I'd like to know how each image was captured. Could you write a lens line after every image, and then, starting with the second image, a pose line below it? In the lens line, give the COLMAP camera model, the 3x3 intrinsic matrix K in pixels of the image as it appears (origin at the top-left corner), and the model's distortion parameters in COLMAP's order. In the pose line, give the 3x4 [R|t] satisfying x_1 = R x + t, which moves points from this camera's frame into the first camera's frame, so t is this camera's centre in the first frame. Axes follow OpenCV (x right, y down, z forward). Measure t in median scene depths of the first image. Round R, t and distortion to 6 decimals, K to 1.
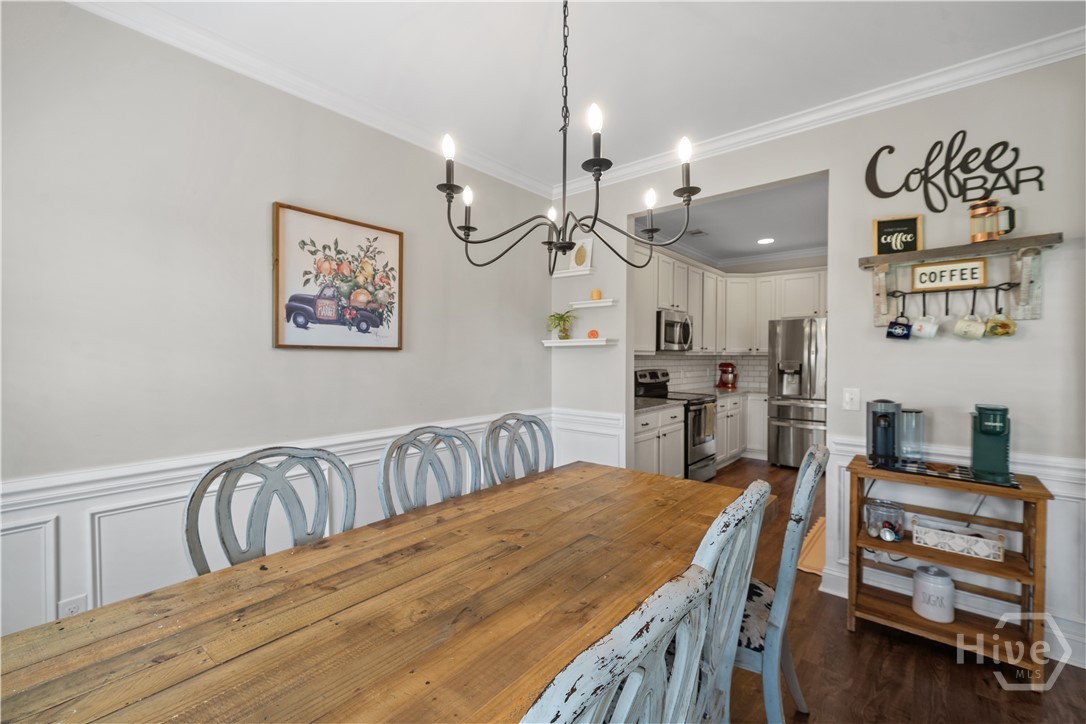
lens RADIAL K [[484.2, 0, 543.0], [0, 484.2, 362.0], [0, 0, 1]] dist [-0.000633, -0.000019]
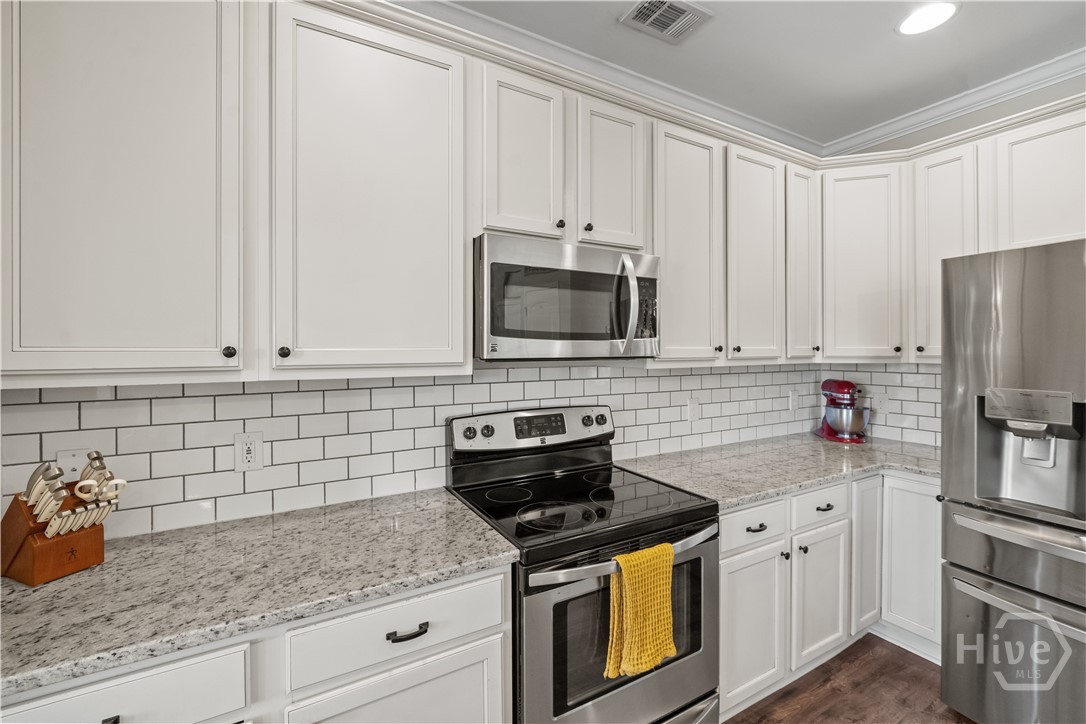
lens RADIAL K [[463.5, 0, 538.5], [0, 463.5, 357.5], [0, 0, 1]] dist [0.000954, -0.000087]
pose [[0.935979, -0.006034, -0.352005, 0.304192], [0.003627, 0.999965, -0.007496, -0.018289], [0.352038, 0.005739, 0.935968, 0.581584]]
